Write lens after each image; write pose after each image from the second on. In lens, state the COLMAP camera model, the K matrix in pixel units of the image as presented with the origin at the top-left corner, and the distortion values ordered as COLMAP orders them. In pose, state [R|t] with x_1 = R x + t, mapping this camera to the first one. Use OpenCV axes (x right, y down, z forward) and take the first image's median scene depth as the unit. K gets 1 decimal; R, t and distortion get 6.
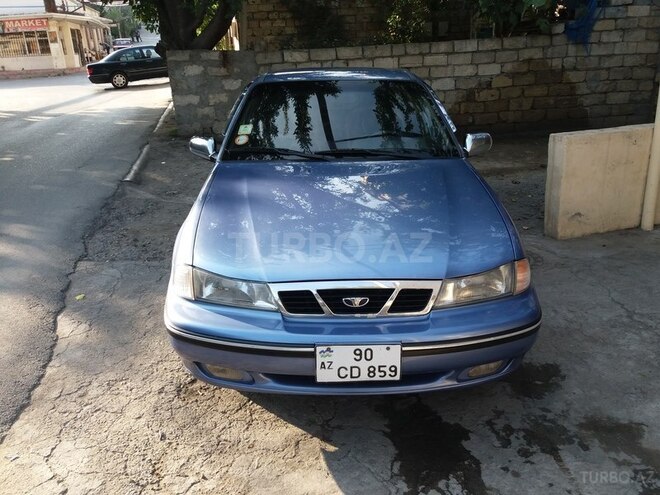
lens RADIAL K [[544.2, 0, 329.9], [0, 544.2, 248.2], [0, 0, 1]] dist [0.026807, -0.036635]
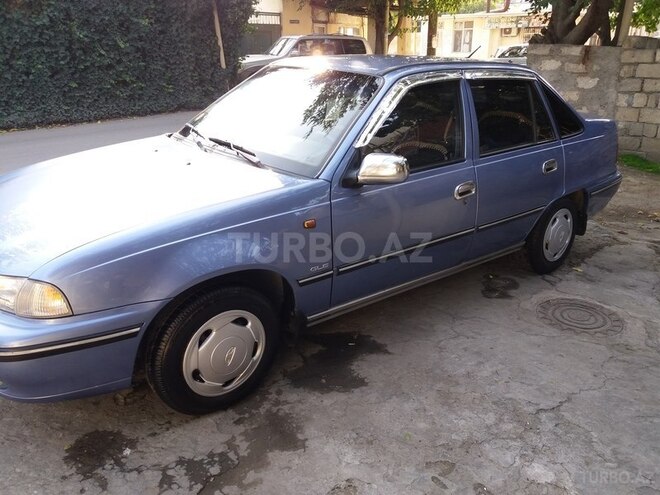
lens RADIAL K [[544.2, 0, 329.8], [0, 544.2, 246.8], [0, 0, 1]] dist [0.026807, -0.036635]
pose [[0.609133, 0.307913, -0.730853, 0.317486], [-0.306539, 0.941341, 0.141108, -0.036516], [0.731431, 0.138082, 0.667789, 0.103713]]
